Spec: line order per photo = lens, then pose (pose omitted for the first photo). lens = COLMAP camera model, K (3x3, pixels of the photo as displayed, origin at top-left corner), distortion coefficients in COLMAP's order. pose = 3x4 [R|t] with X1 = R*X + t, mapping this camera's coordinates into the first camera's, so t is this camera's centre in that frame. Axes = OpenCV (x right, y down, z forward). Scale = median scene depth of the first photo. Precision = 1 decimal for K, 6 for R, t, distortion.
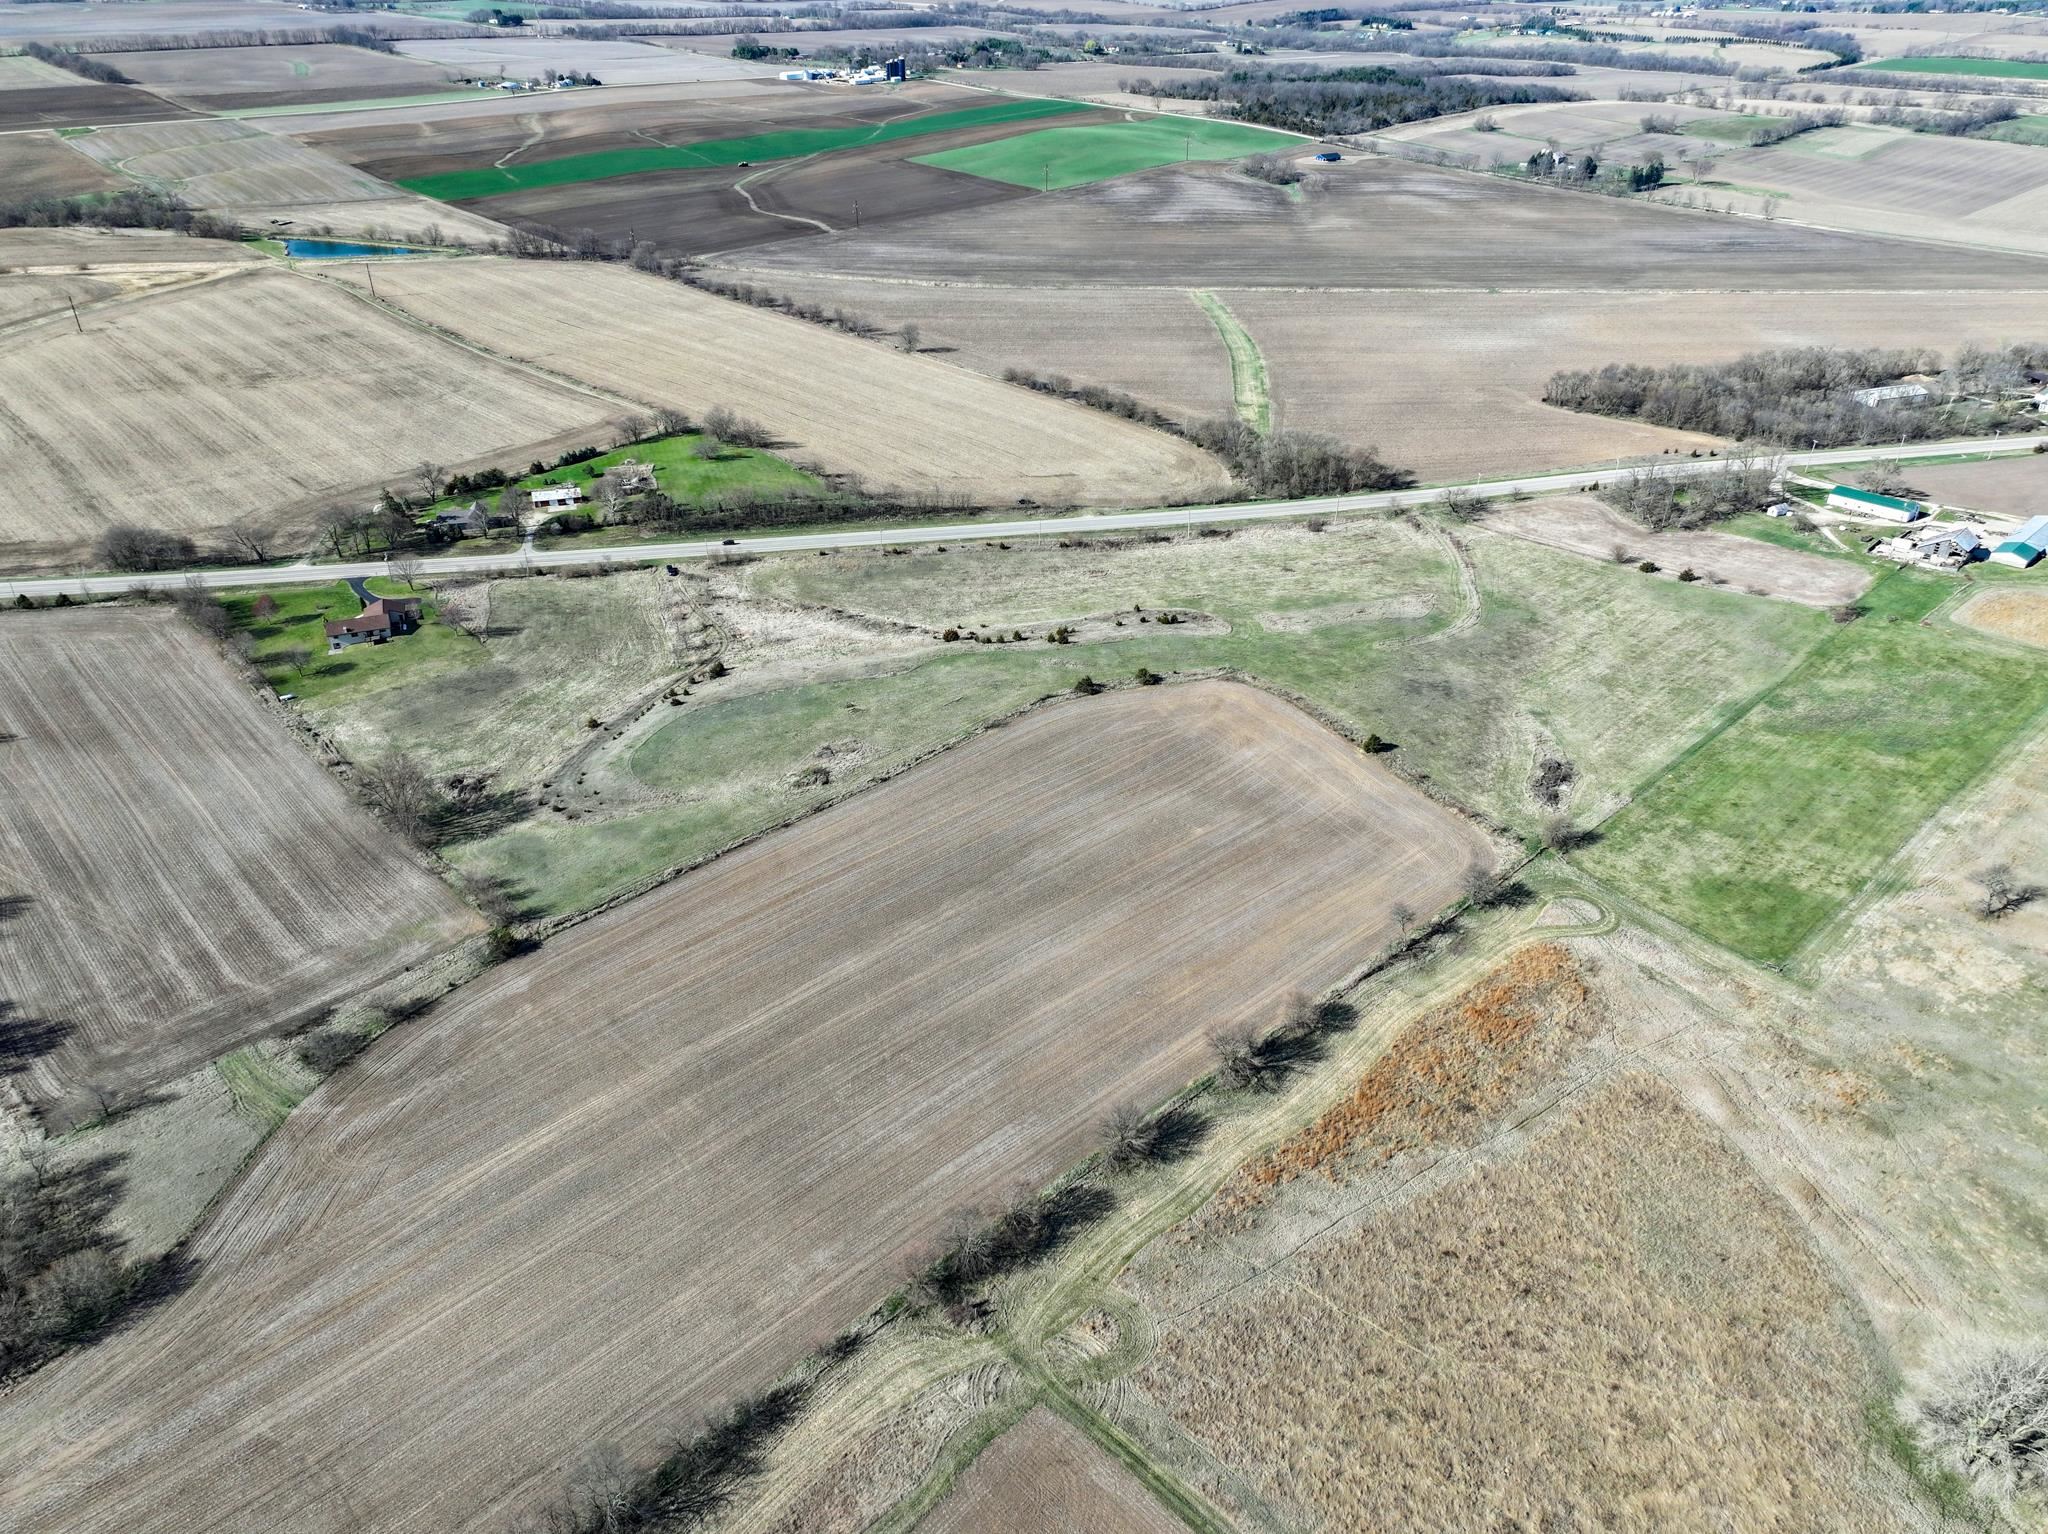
lens RADIAL K [[1437.7, 0, 1032.0], [0, 1437.7, 766.4], [0, 0, 1]] dist [0.001760, 0.003446]
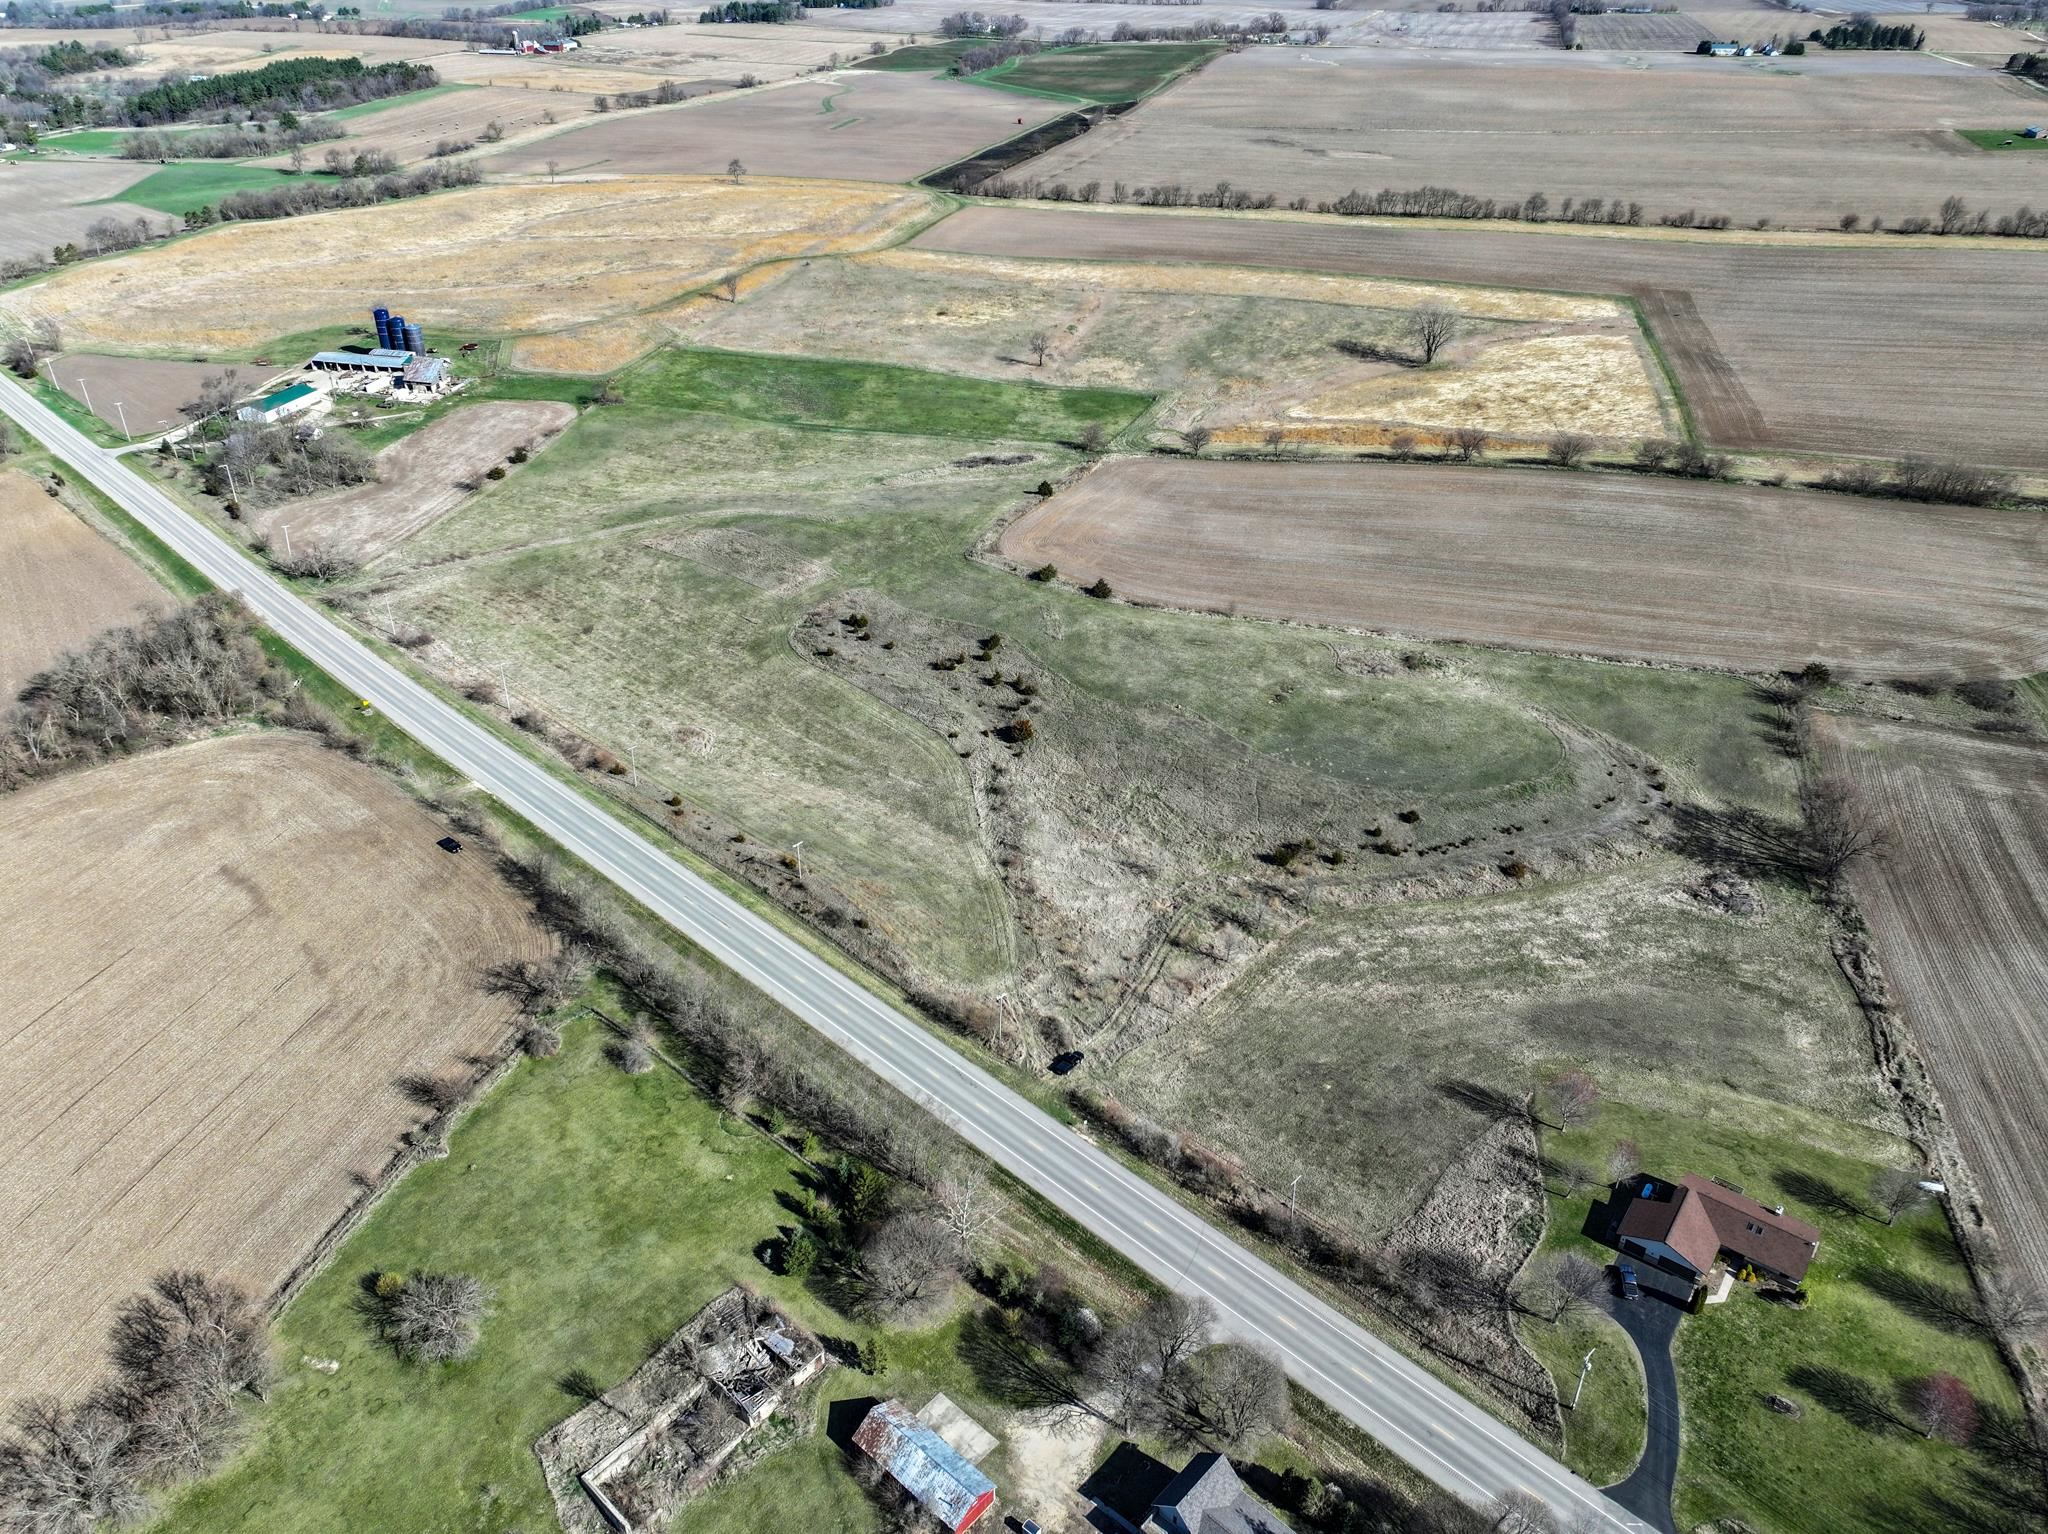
lens RADIAL K [[1433.1, 0, 1034.9], [0, 1433.1, 765.7], [0, 0, 1]] dist [-0.000768, 0.016270]
pose [[-0.521829, -0.448186, 0.725826, -0.658004], [0.432940, 0.593991, 0.678040, -0.629584], [-0.735022, 0.668060, -0.115924, 1.196172]]
